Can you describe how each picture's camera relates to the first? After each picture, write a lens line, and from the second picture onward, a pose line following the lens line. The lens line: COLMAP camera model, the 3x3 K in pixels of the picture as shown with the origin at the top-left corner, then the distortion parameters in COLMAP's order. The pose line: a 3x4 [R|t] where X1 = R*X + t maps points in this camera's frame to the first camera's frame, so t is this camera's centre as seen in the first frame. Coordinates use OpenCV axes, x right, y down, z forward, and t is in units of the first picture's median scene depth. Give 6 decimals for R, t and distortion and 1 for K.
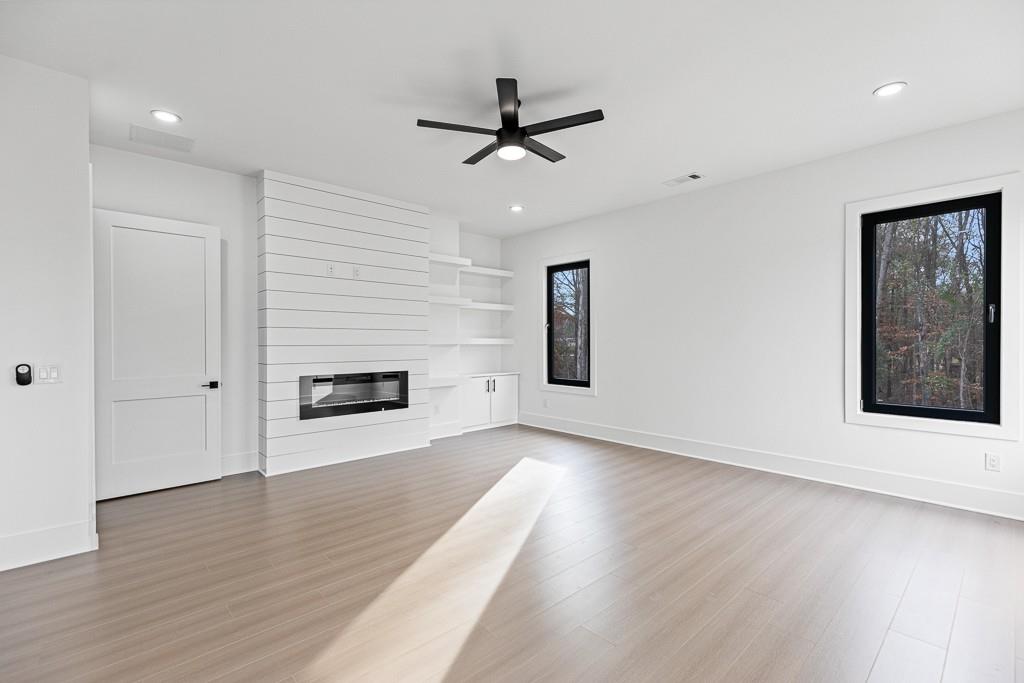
lens RADIAL K [[464.0, 0, 514.3], [0, 464.0, 341.5], [0, 0, 1]] dist [0.008067, 0.000040]
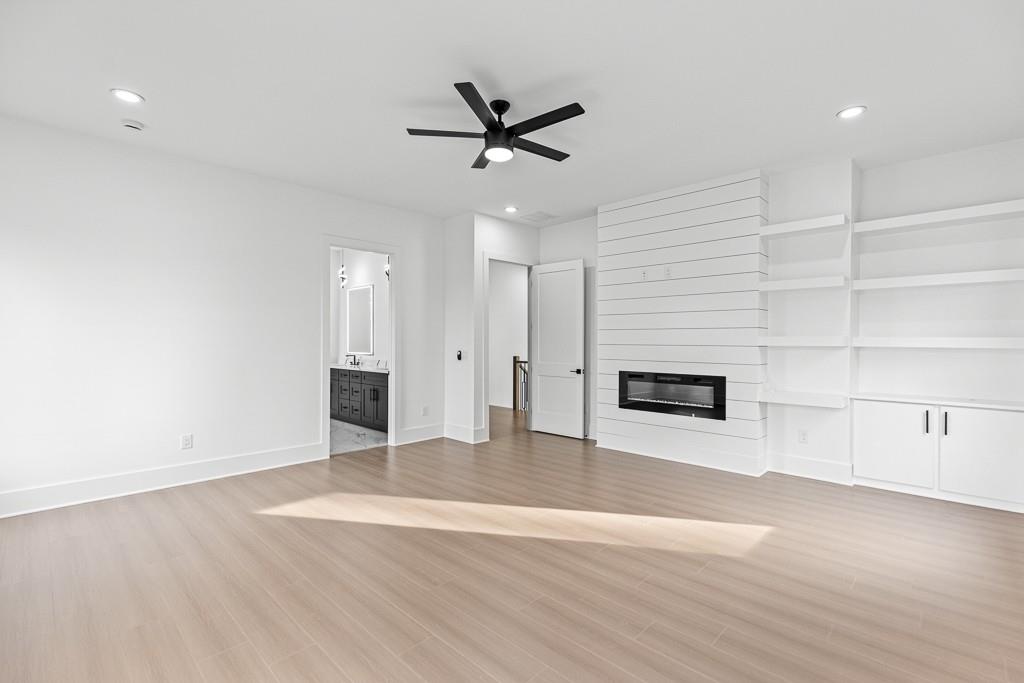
lens RADIAL K [[464.0, 0, 522.3], [0, 464.0, 342.4], [0, 0, 1]] dist [0.008067, 0.000040]
pose [[0.060210, 0.007140, -0.998160, 0.642094], [-0.003374, 0.999970, 0.006950, -0.003937], [0.998180, 0.002949, 0.060232, 0.633449]]
